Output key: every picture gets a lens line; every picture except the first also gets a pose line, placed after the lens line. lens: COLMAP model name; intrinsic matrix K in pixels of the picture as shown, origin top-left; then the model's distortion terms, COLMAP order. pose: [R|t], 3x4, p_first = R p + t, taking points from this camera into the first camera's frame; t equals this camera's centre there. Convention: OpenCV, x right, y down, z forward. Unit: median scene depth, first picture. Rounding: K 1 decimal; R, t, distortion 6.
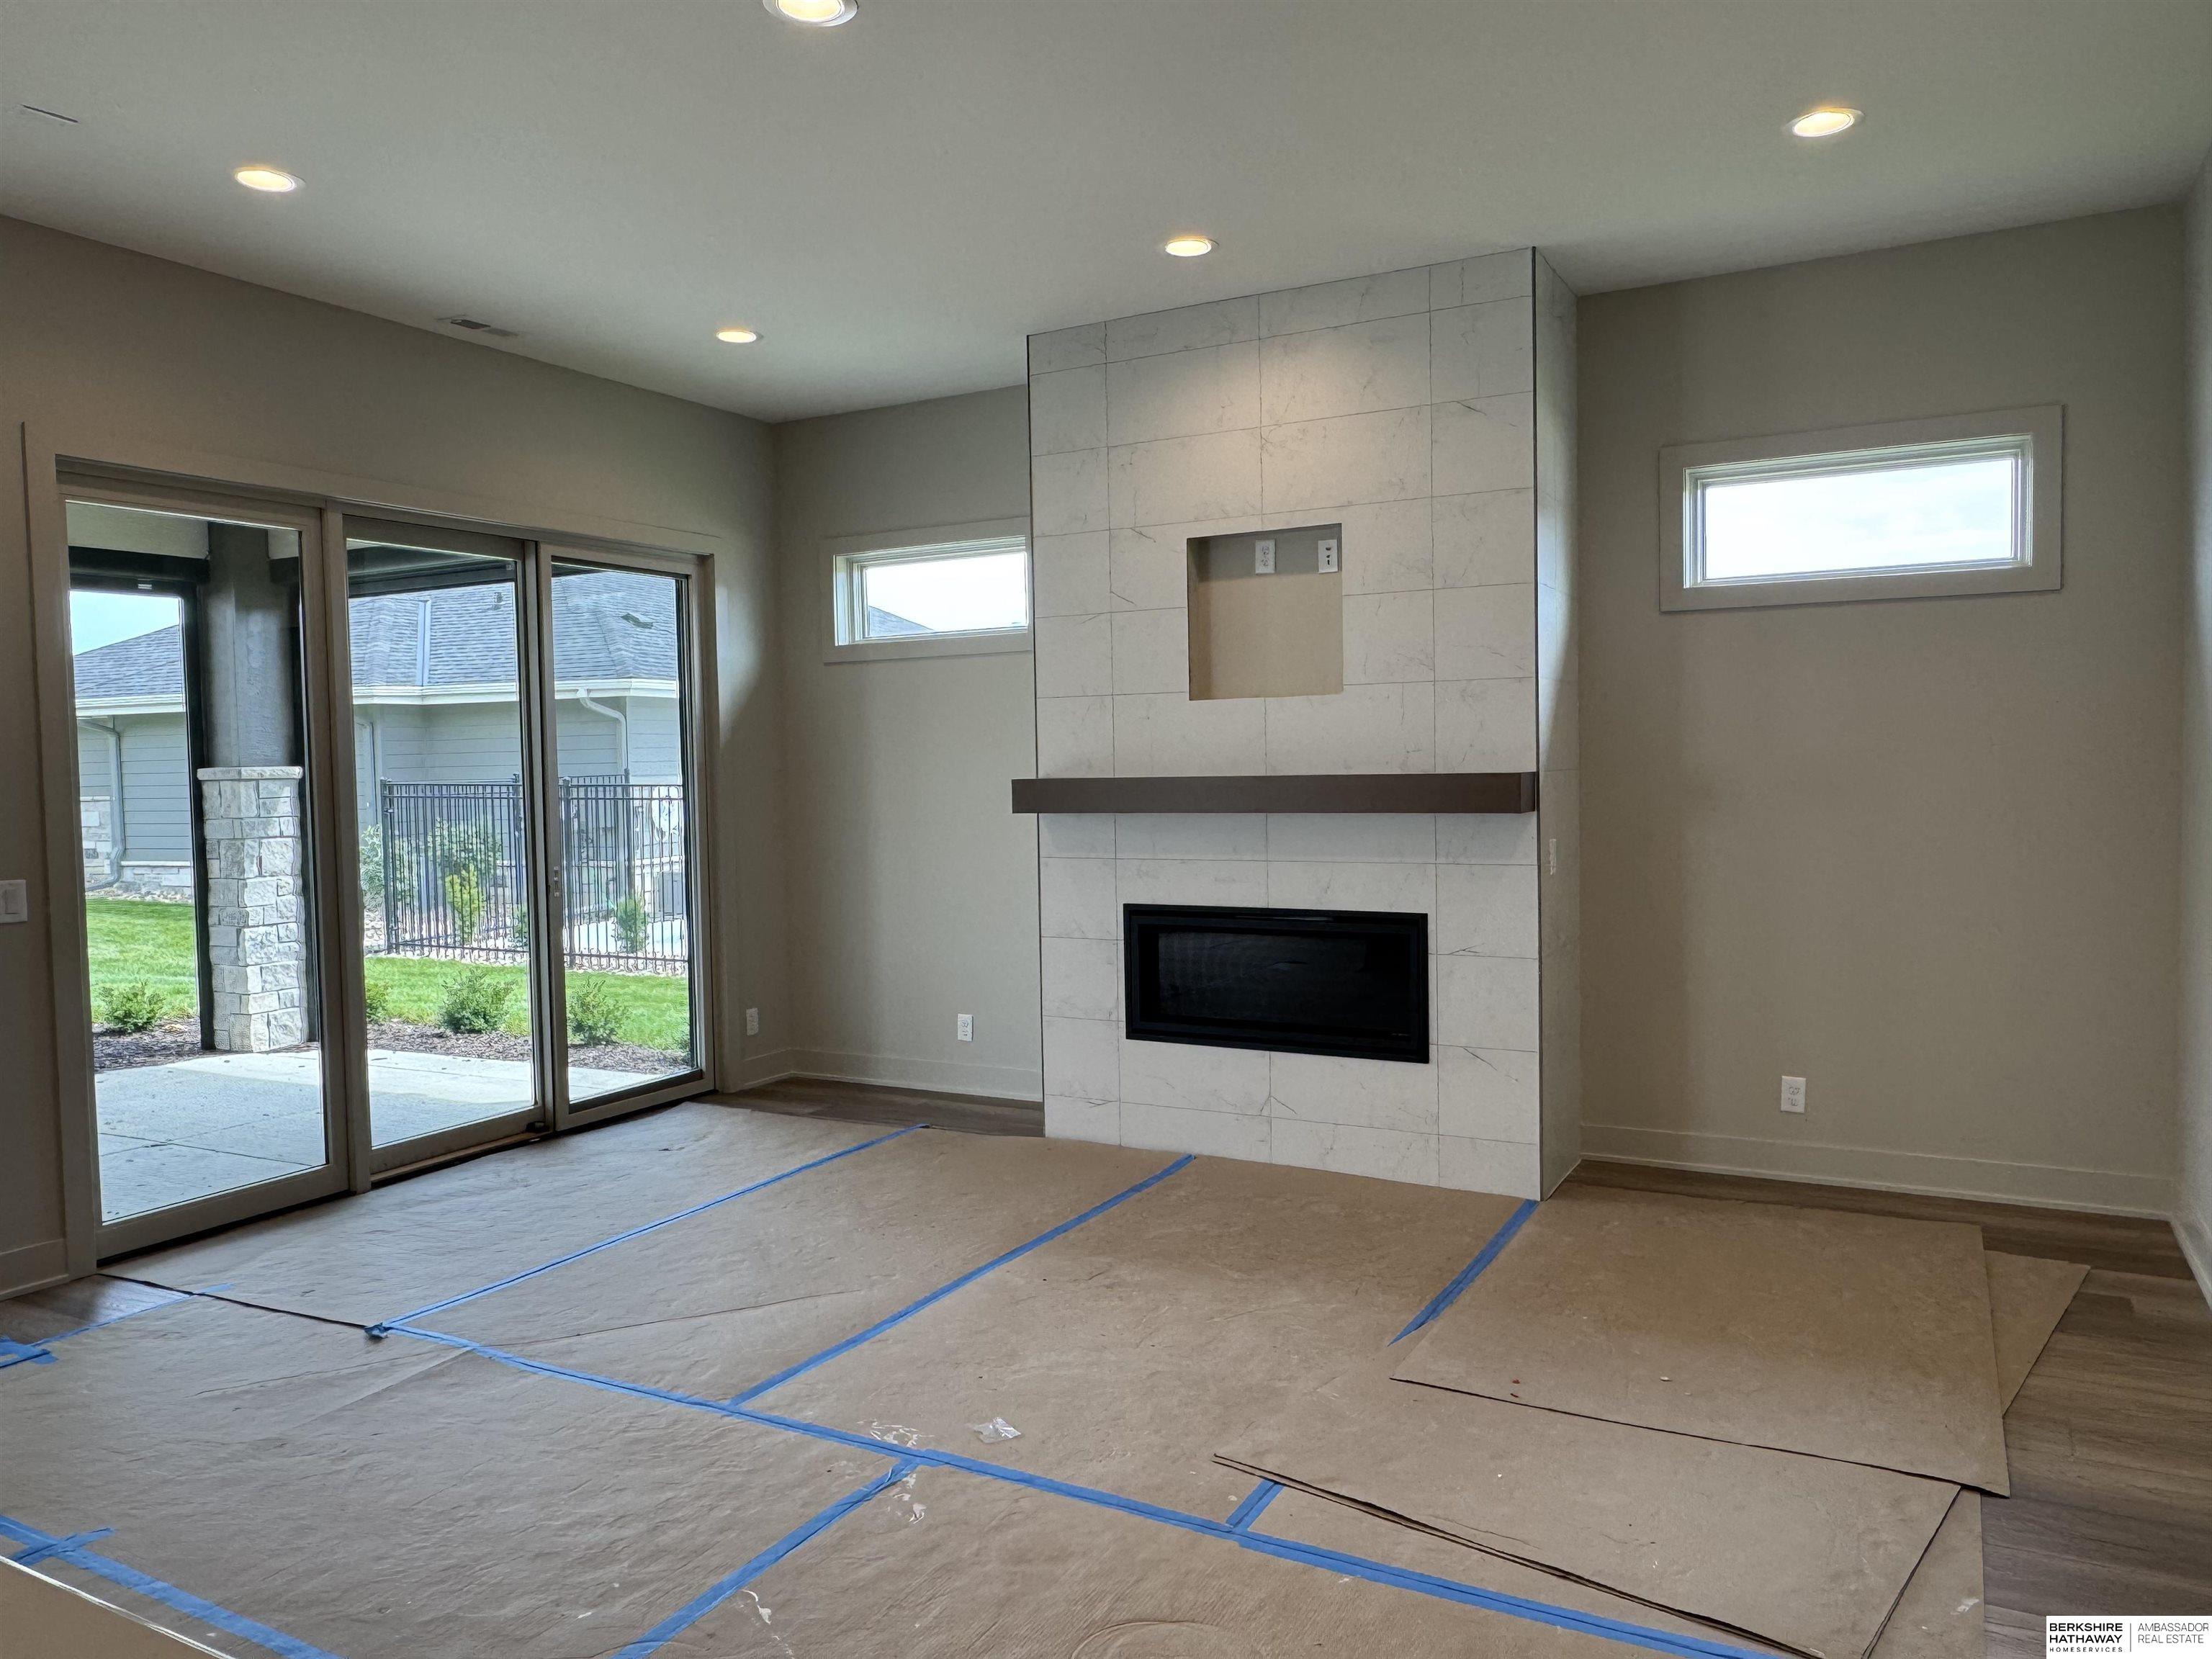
lens RADIAL K [[1544.7, 0, 1099.8], [0, 1544.7, 825.1], [0, 0, 1]] dist [-0.004303, -0.003046]
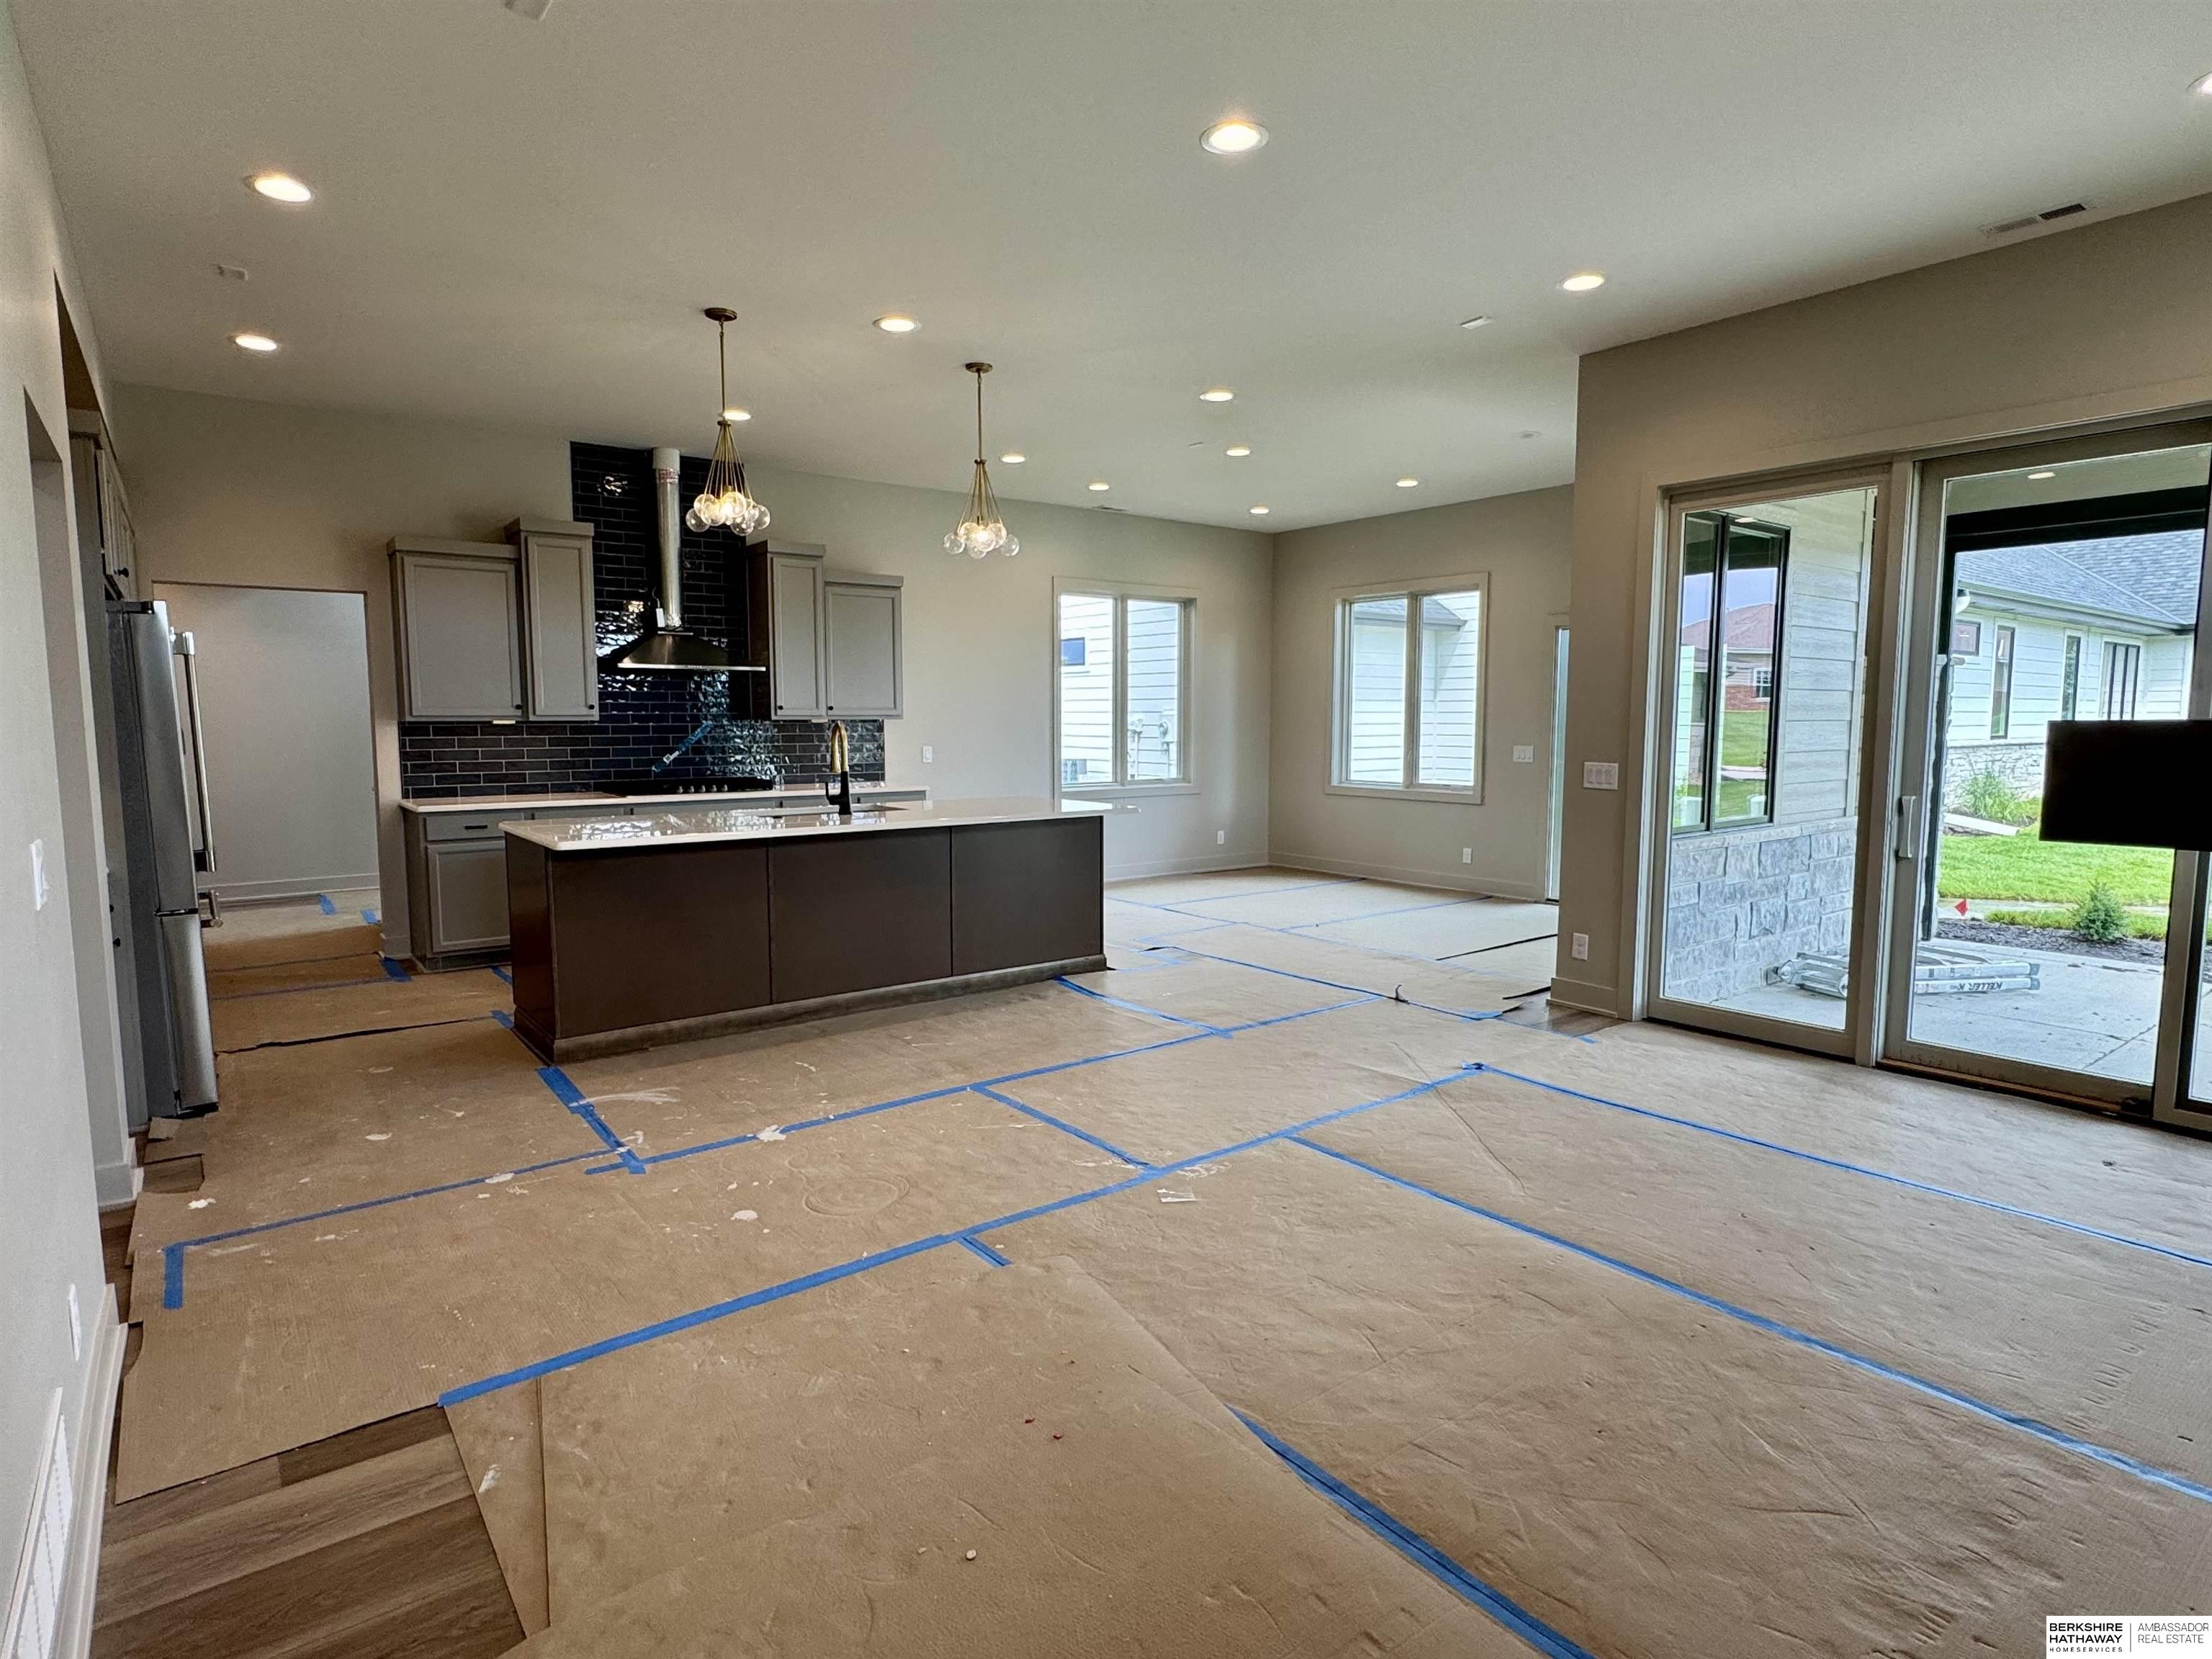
lens RADIAL K [[1177.9, 0, 1102.2], [0, 1177.9, 833.2], [0, 0, 1]] dist [-0.001821, -0.000544]
pose [[-0.399831, 0.111572, -0.909773, 0.521925], [-0.029888, 0.990449, 0.134601, -0.034043], [0.916102, 0.081009, -0.392677, 0.804454]]
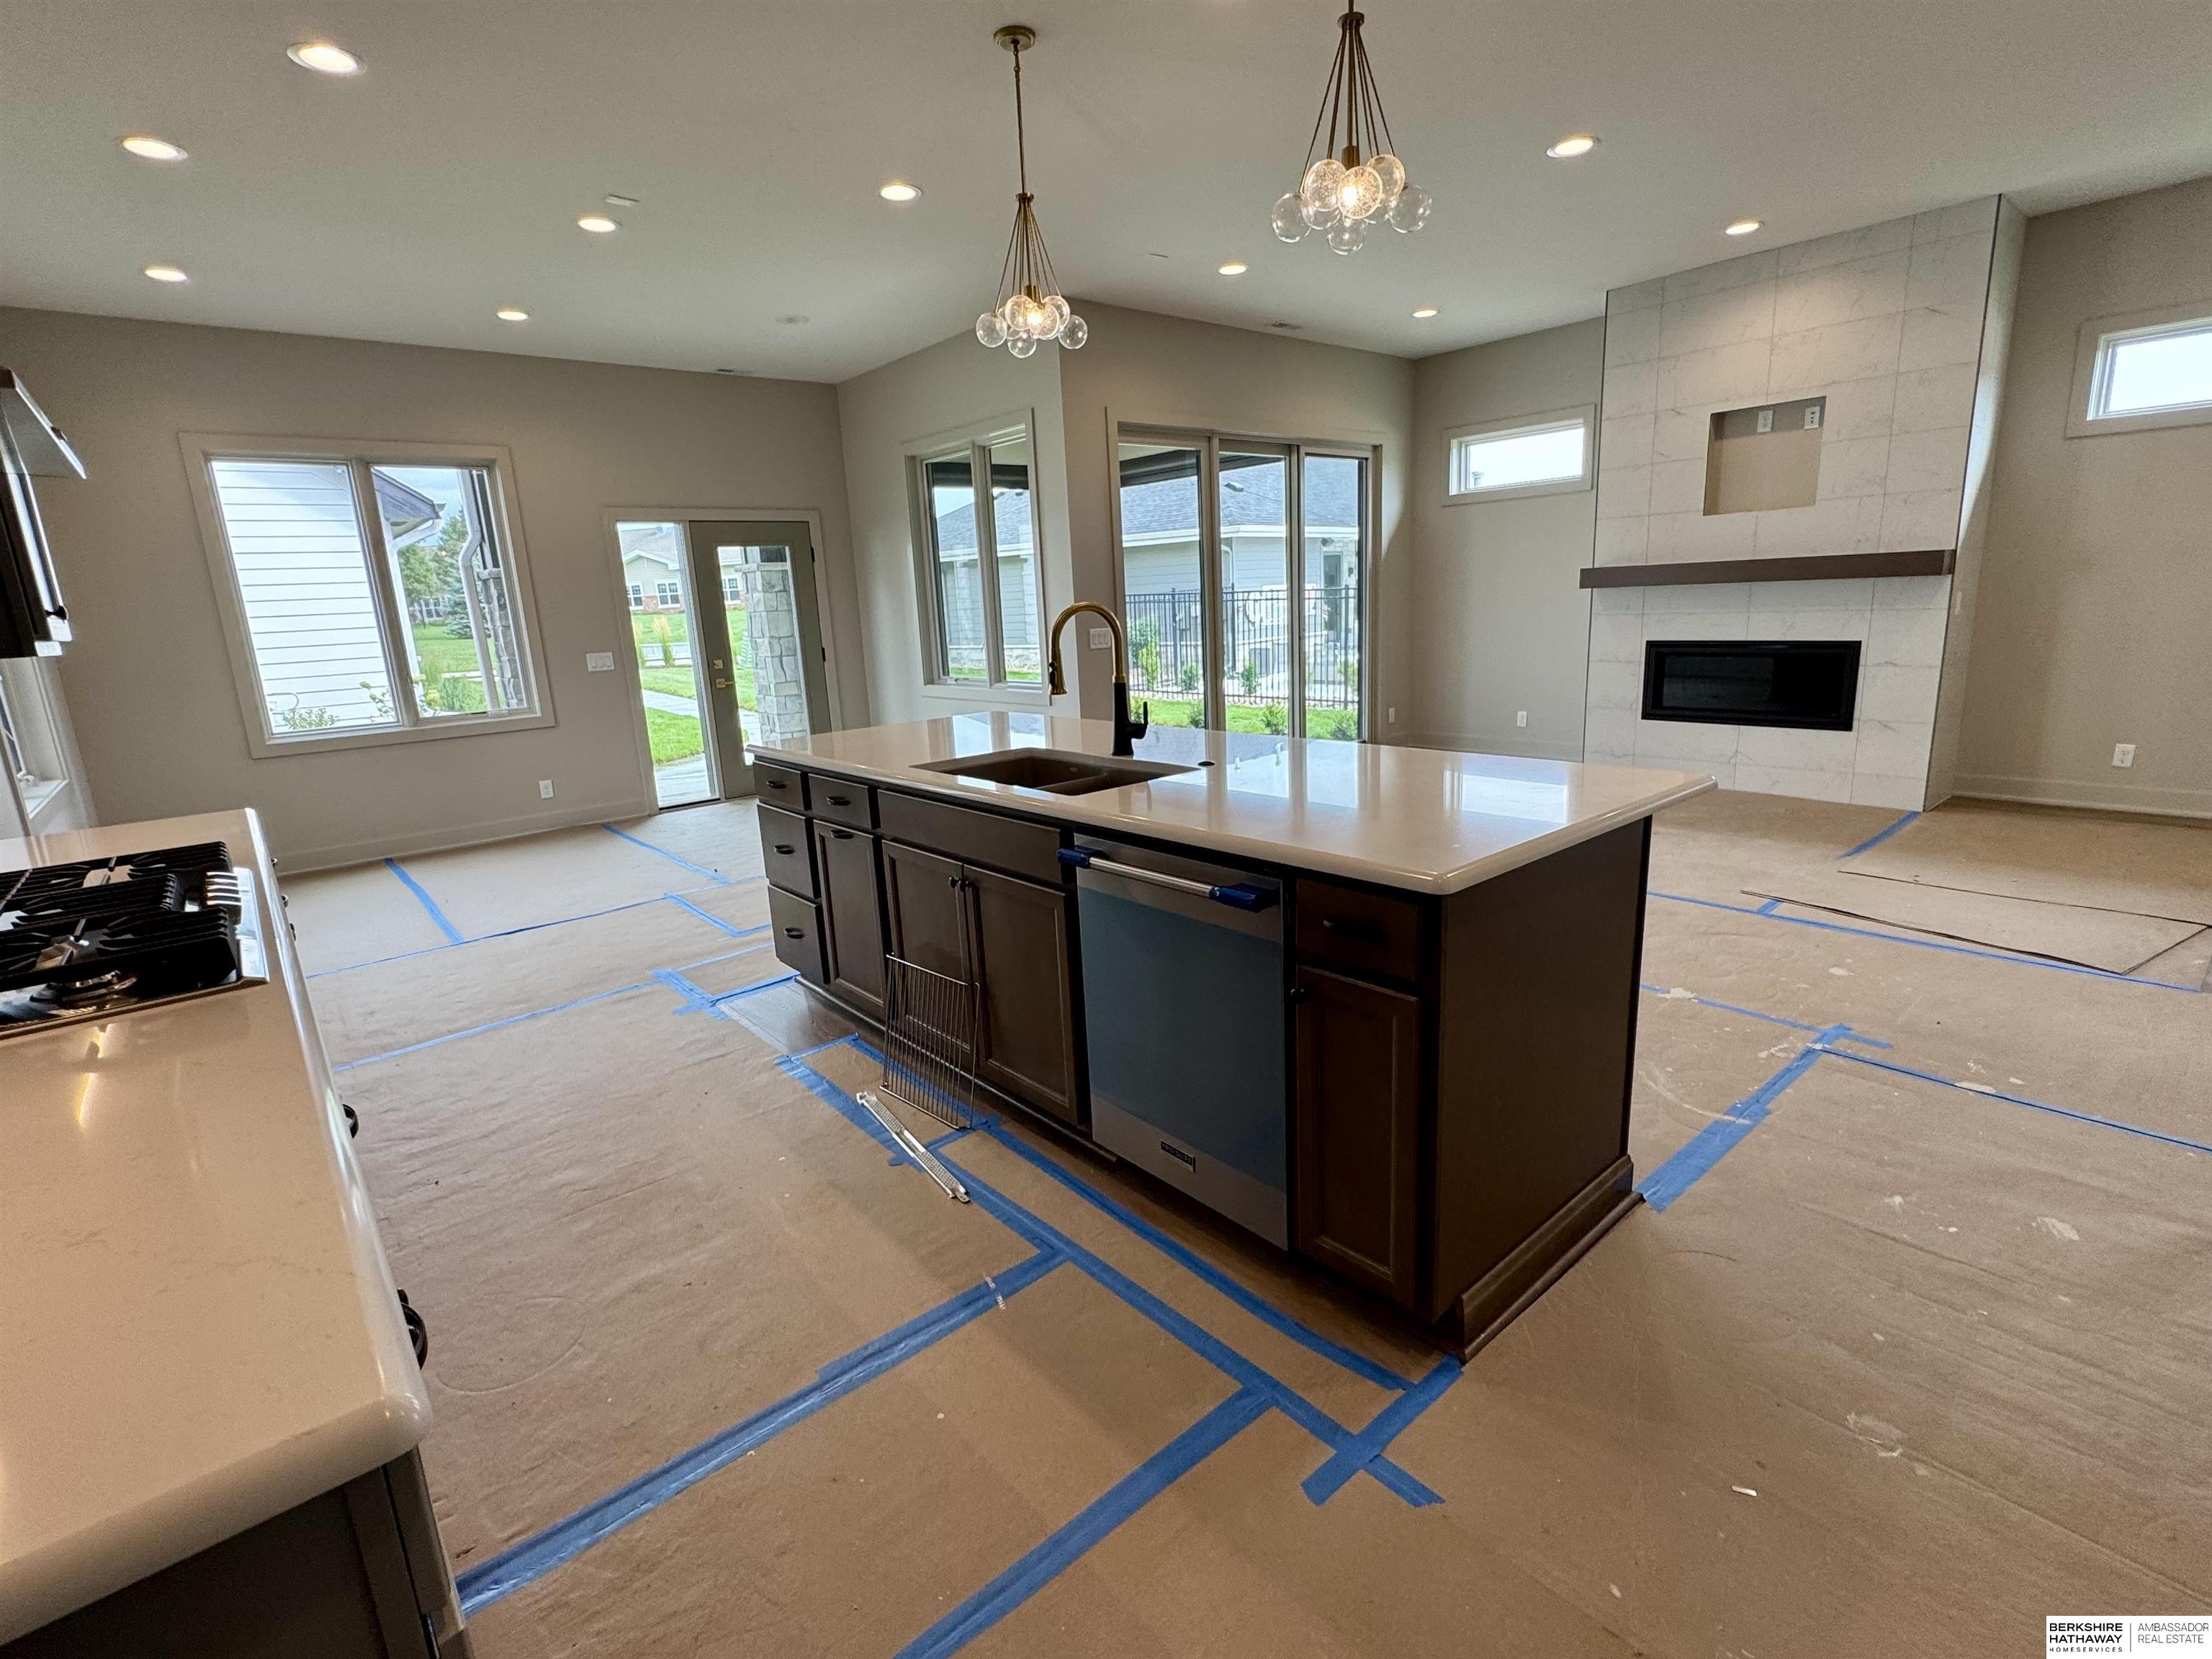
lens RADIAL K [[1035.5, 0, 1106.0], [0, 1035.5, 829.5], [0, 0, 1]] dist [-0.002041, -0.000668]
pose [[0.936336, 0.051326, -0.347333, -0.144069], [0.016732, 0.981611, 0.190158, 0.029563], [0.350705, -0.183864, 0.918259, -0.326124]]
